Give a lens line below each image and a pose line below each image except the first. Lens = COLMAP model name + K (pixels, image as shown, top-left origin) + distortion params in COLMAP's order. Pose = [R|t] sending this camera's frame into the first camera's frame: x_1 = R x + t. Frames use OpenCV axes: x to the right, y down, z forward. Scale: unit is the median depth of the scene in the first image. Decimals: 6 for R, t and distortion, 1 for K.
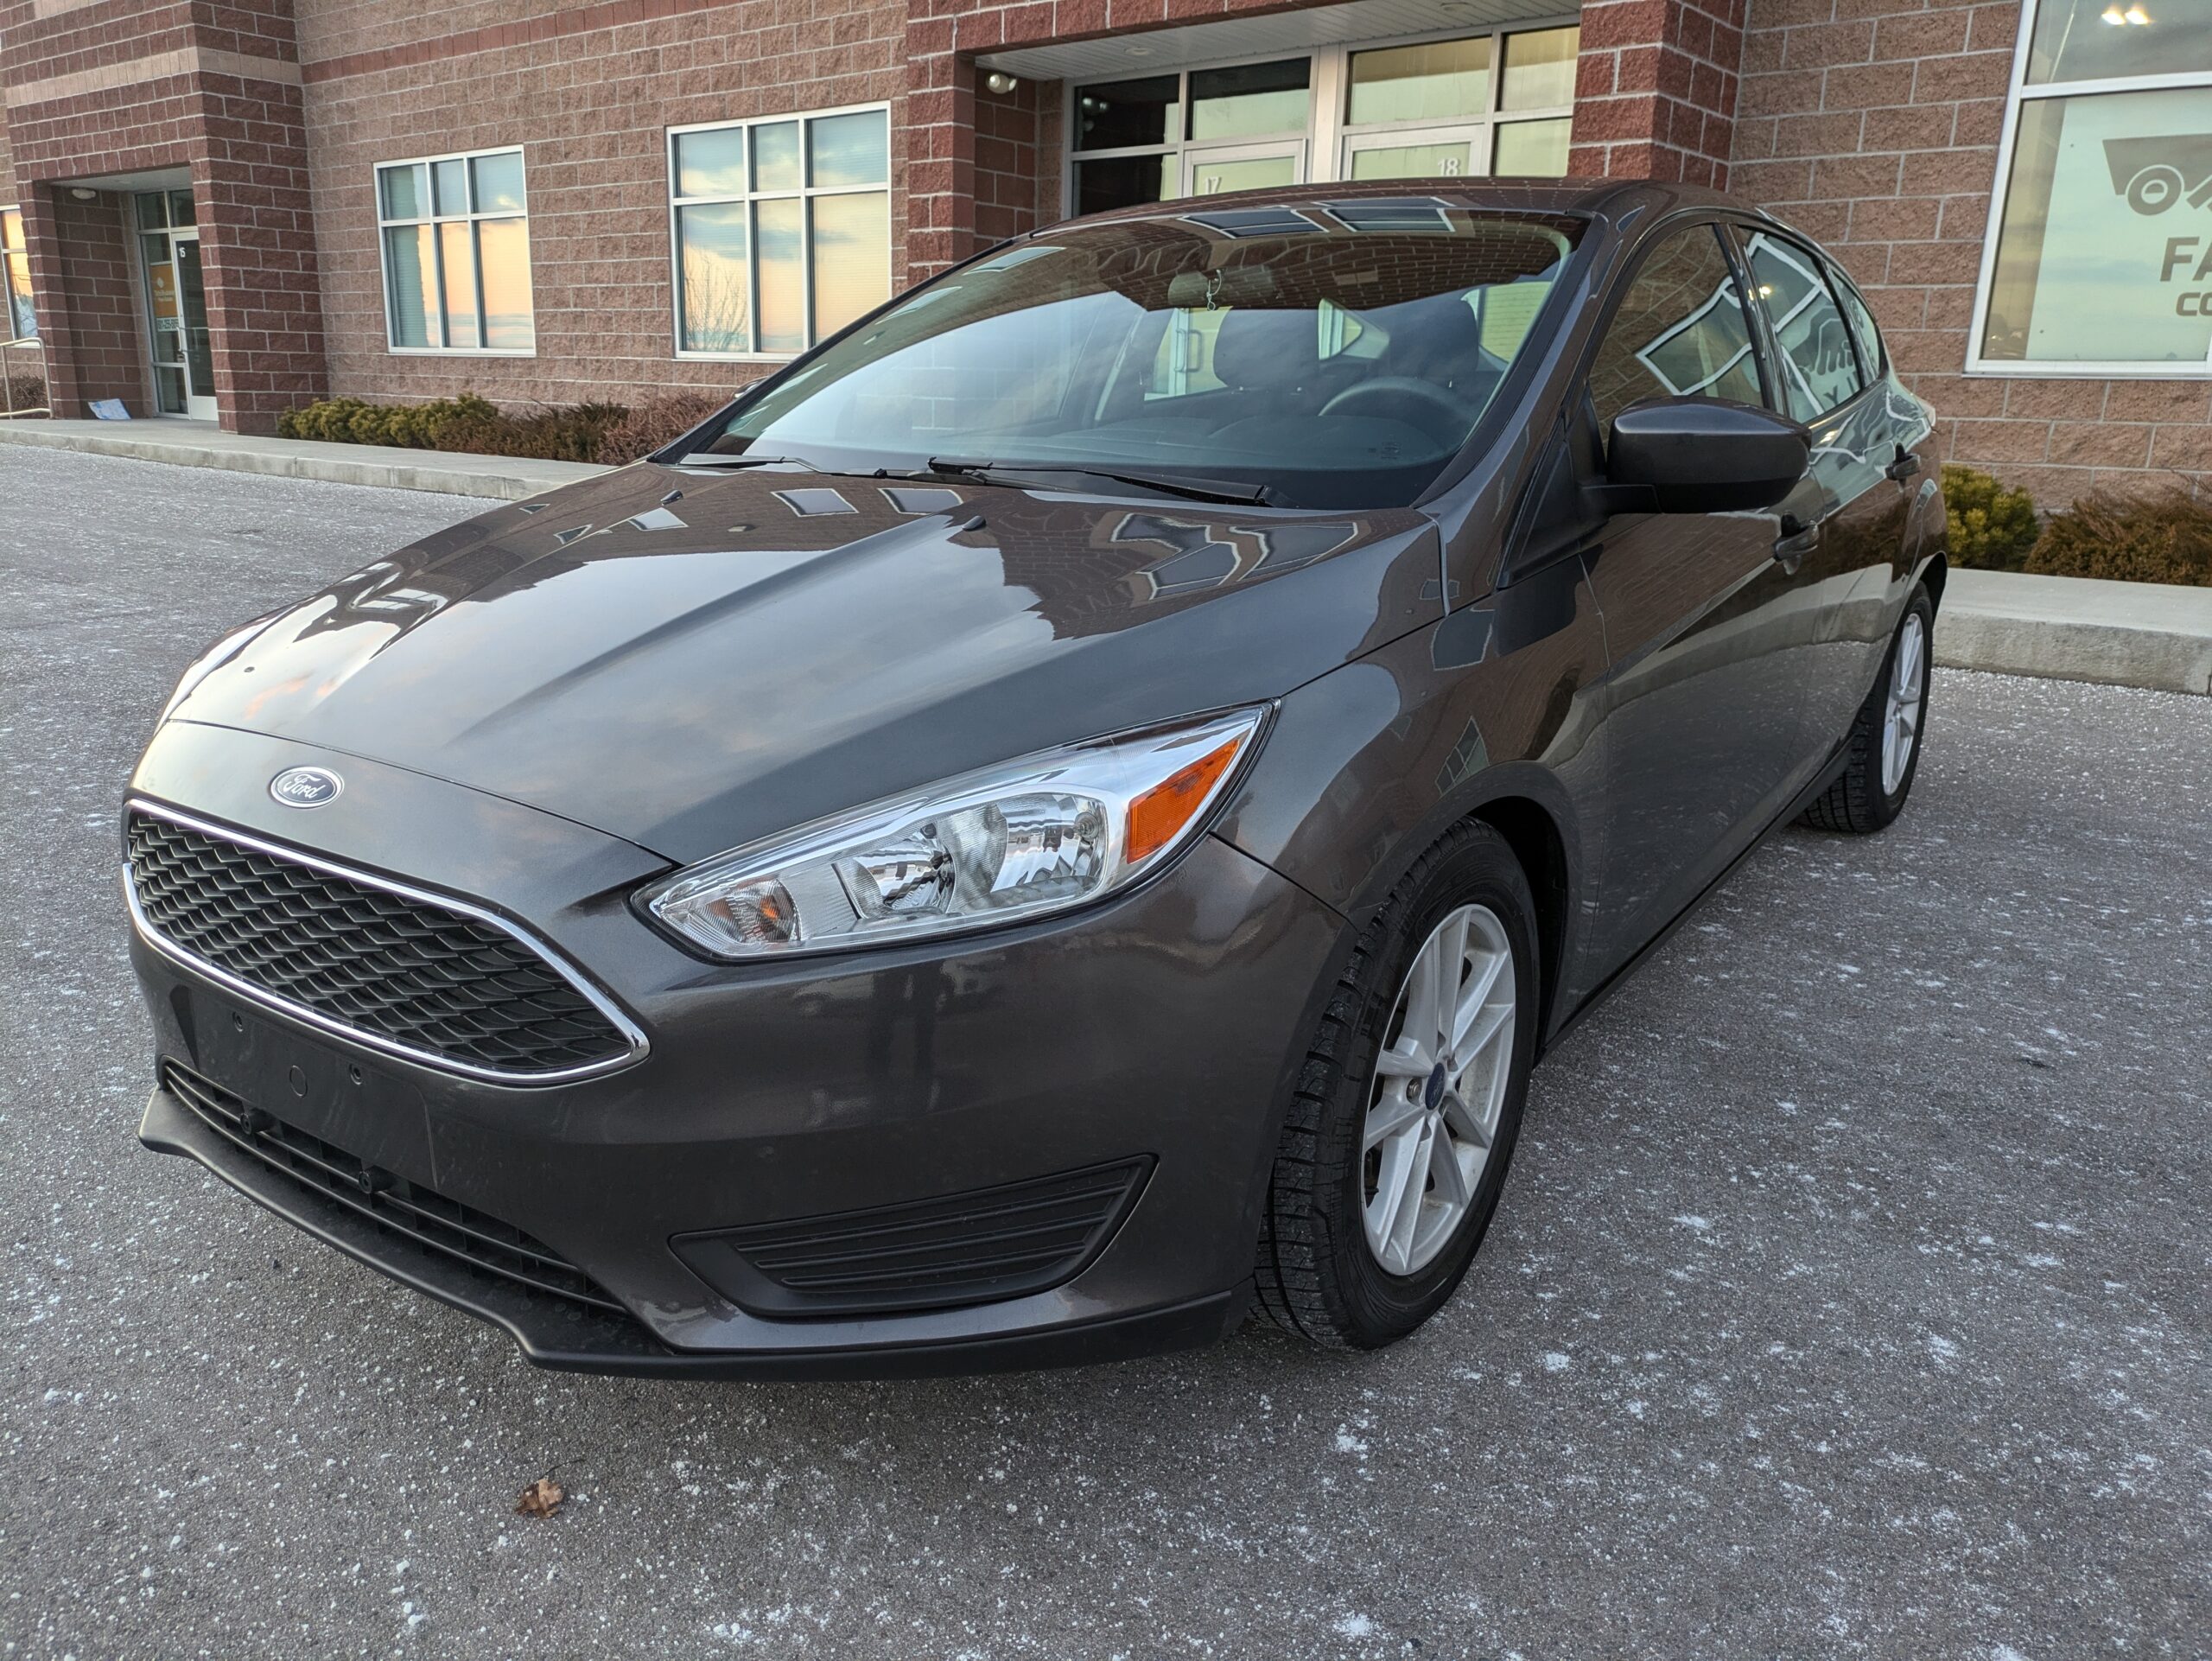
lens RADIAL K [[1648.2, 0, 1106.0], [0, 1648.2, 830.5], [0, 0, 1]] dist [0.011696, -0.001235]
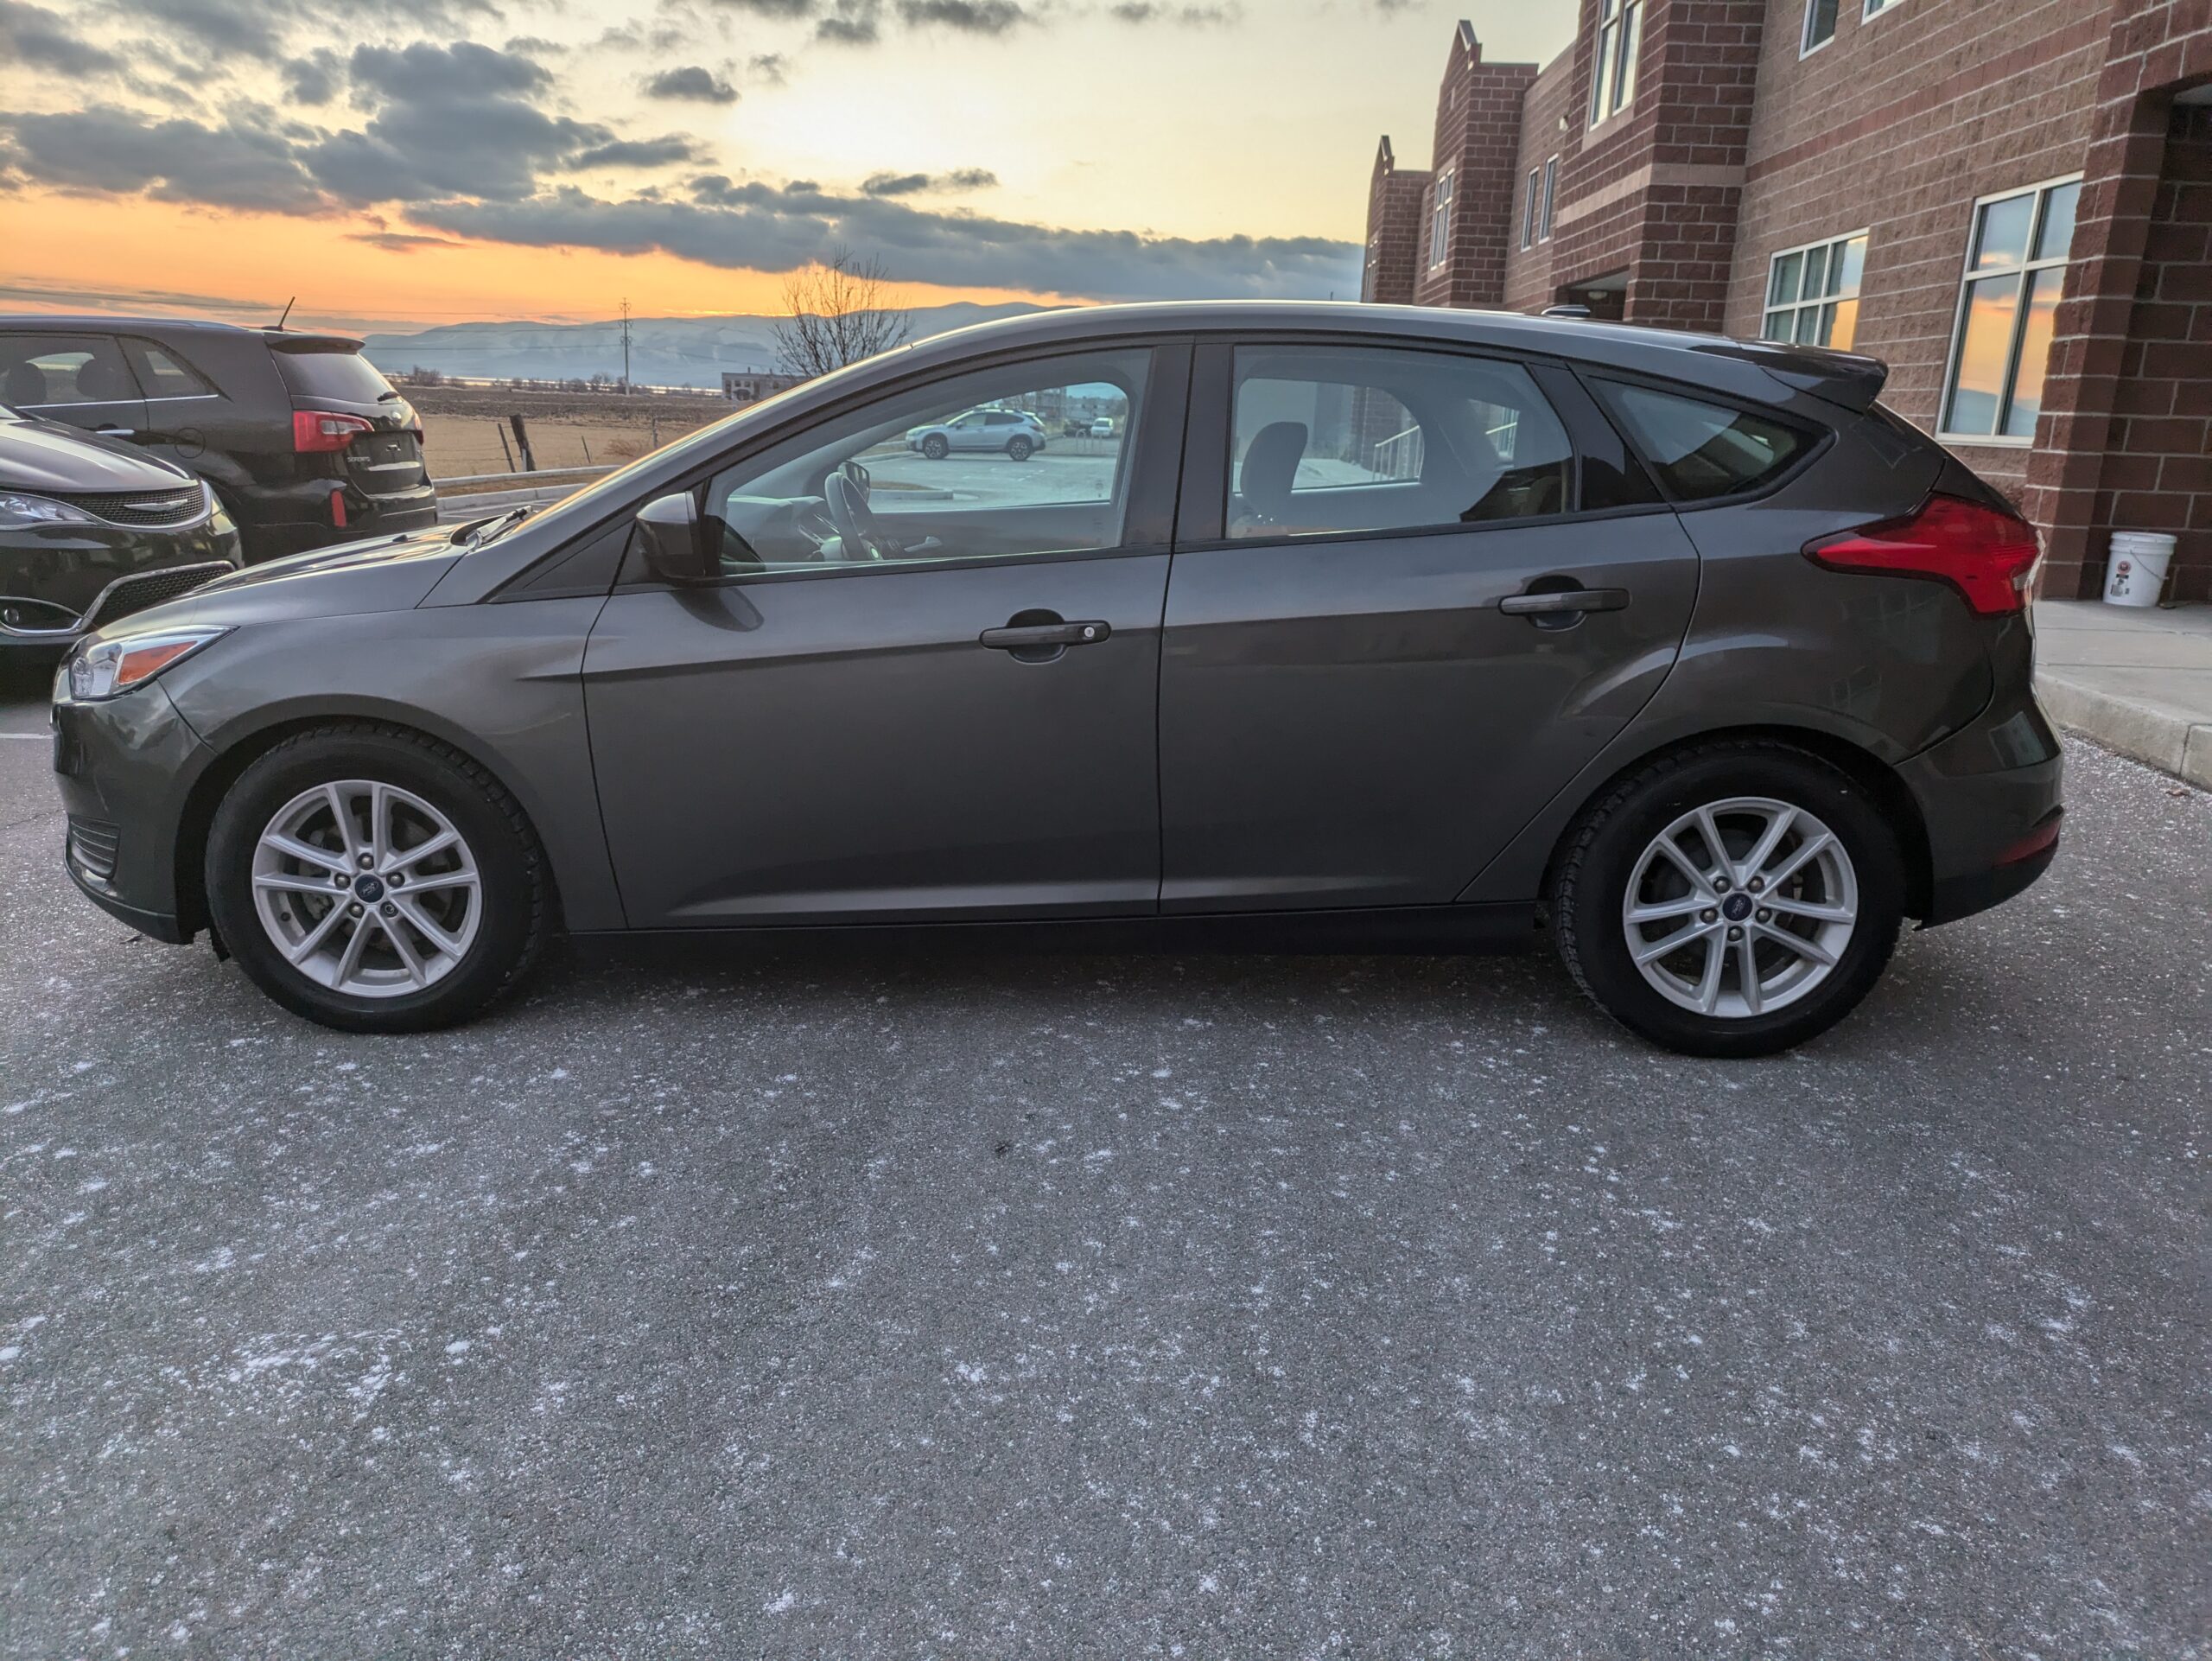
lens RADIAL K [[1653.3, 0, 1100.5], [0, 1653.3, 869.3], [0, 0, 1]] dist [0.007138, 0.005488]
pose [[0.579056, 0.222600, -0.784311, 0.462965], [-0.237581, 0.966325, 0.098853, -0.049669], [0.779904, 0.129096, 0.612441, 0.129976]]
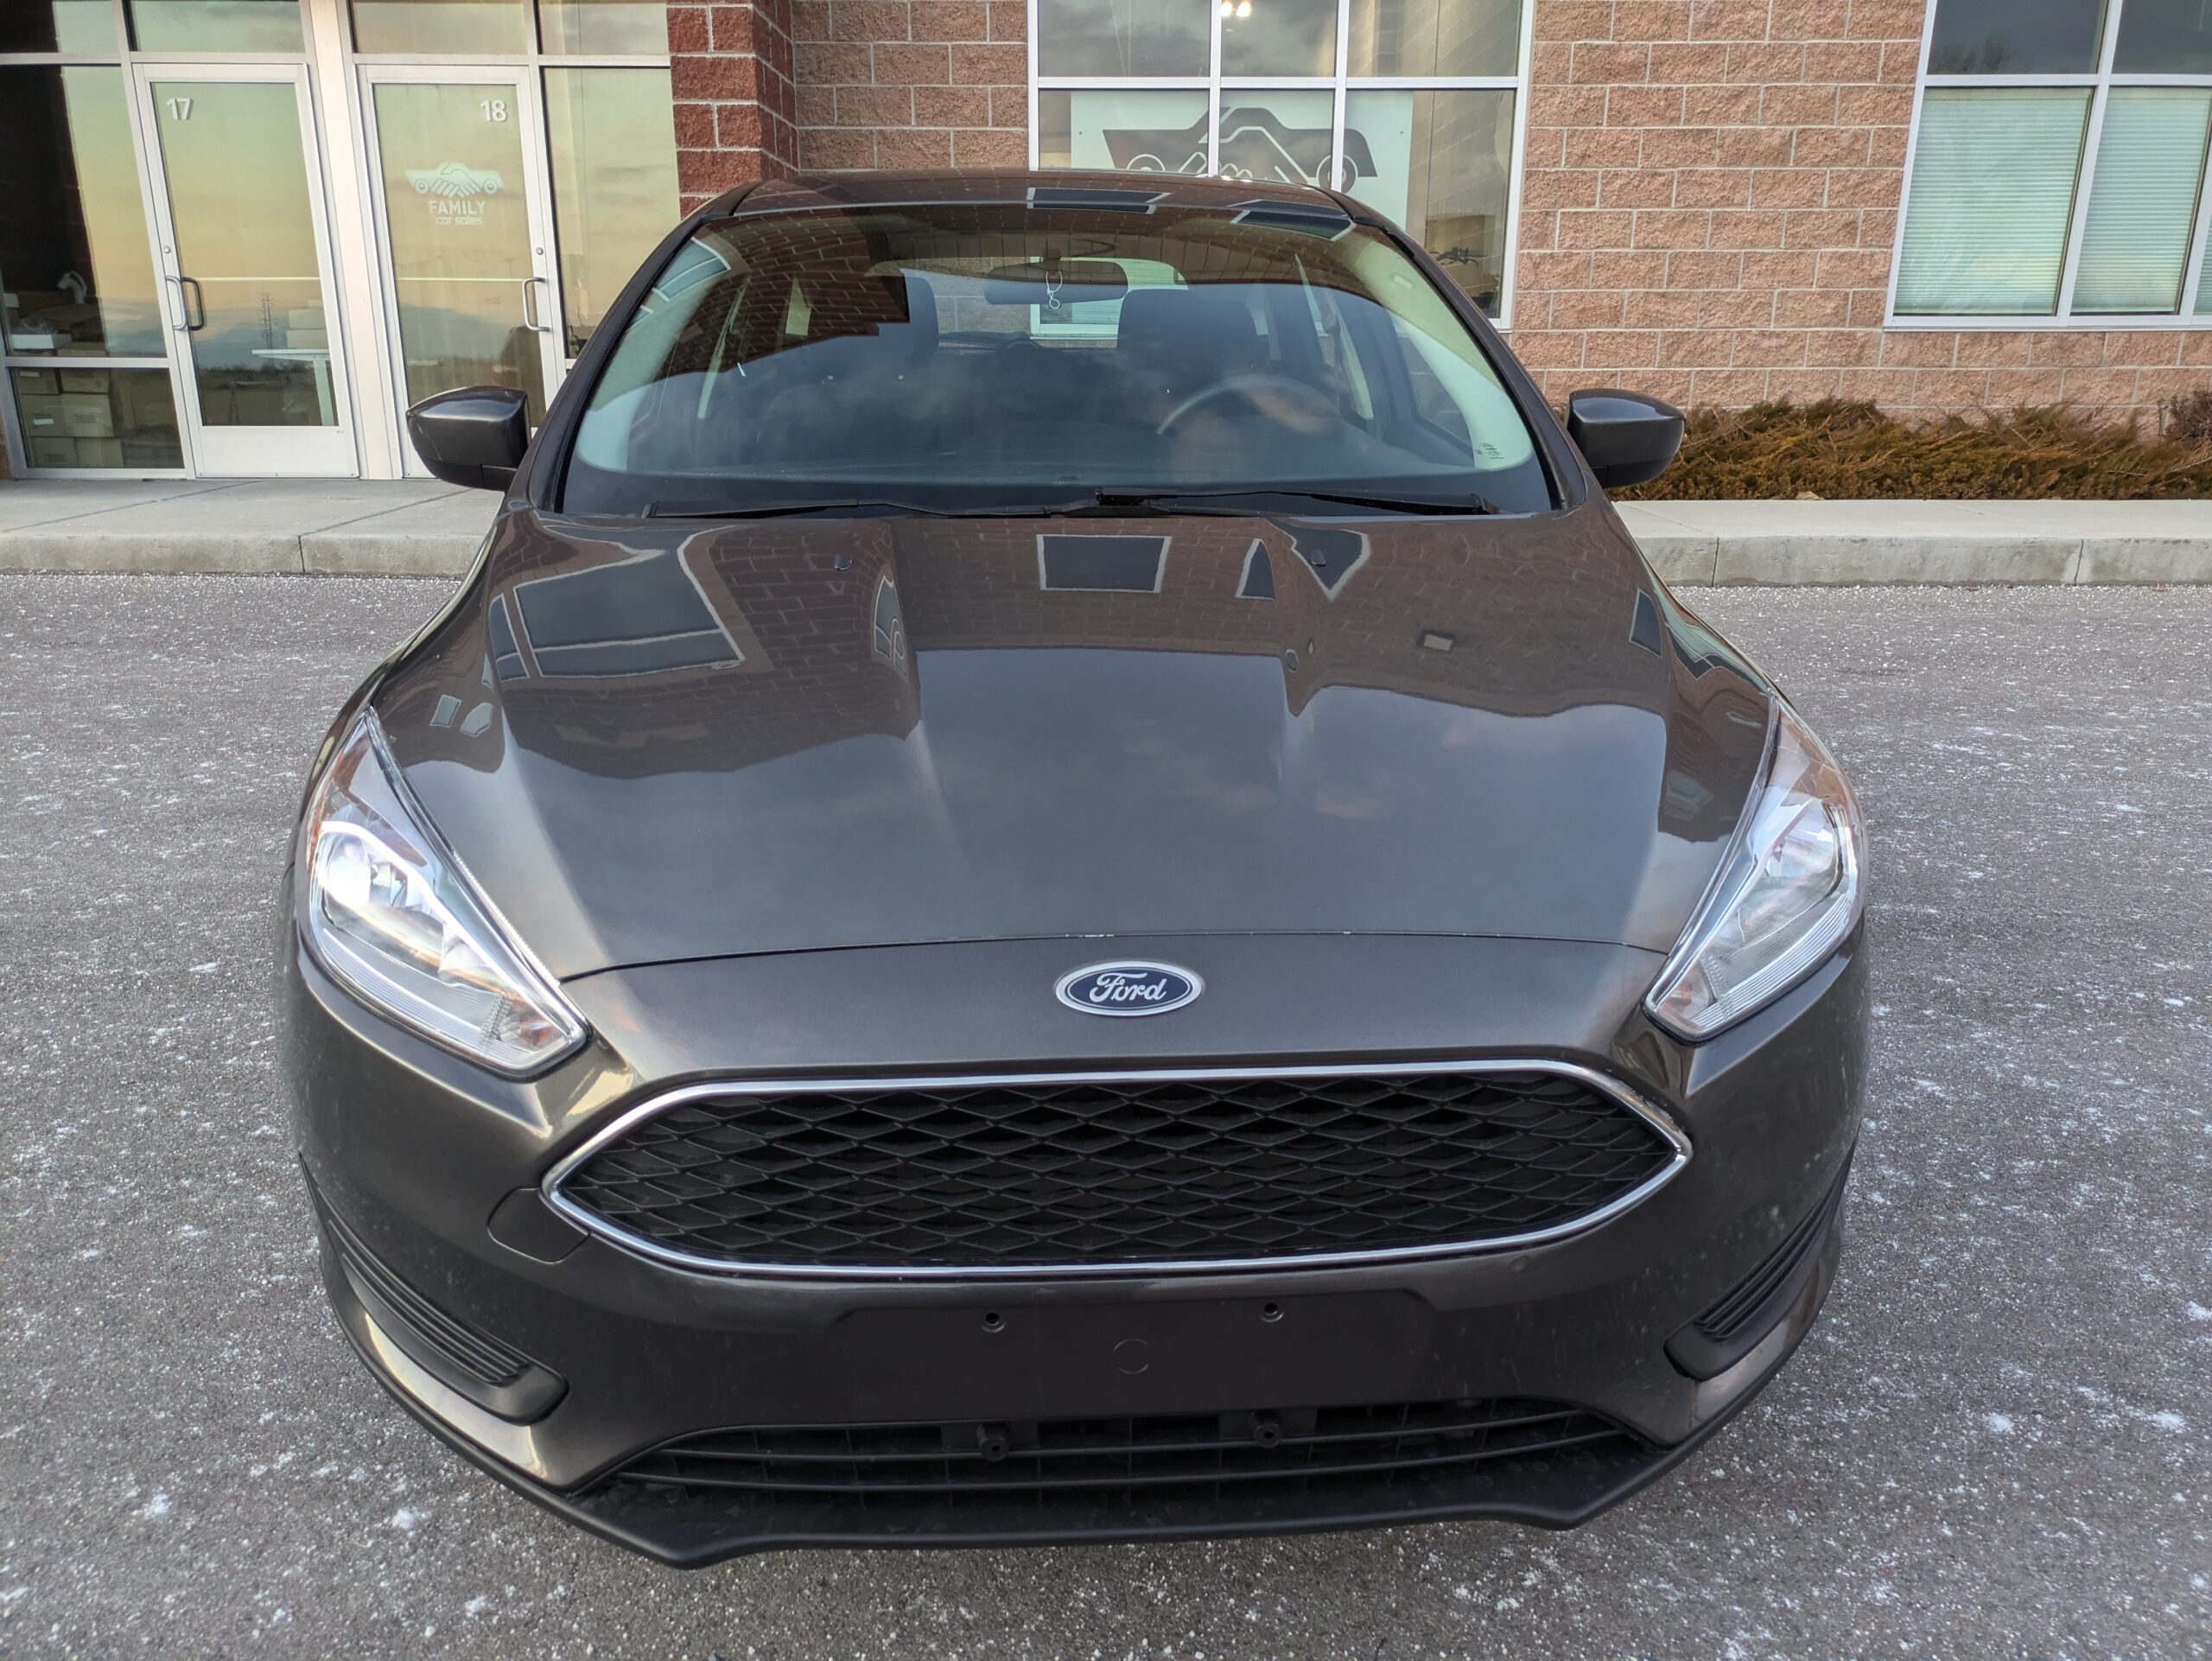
lens RADIAL K [[1629.3, 0, 1112.0], [0, 1629.3, 848.2], [0, 0, 1]] dist [0.021521, -0.012792]
pose [[0.772092, -0.208298, 0.600405, -0.189150], [0.181520, 0.977684, 0.105760, -0.034997], [-0.609036, 0.027329, 0.792672, 0.079840]]
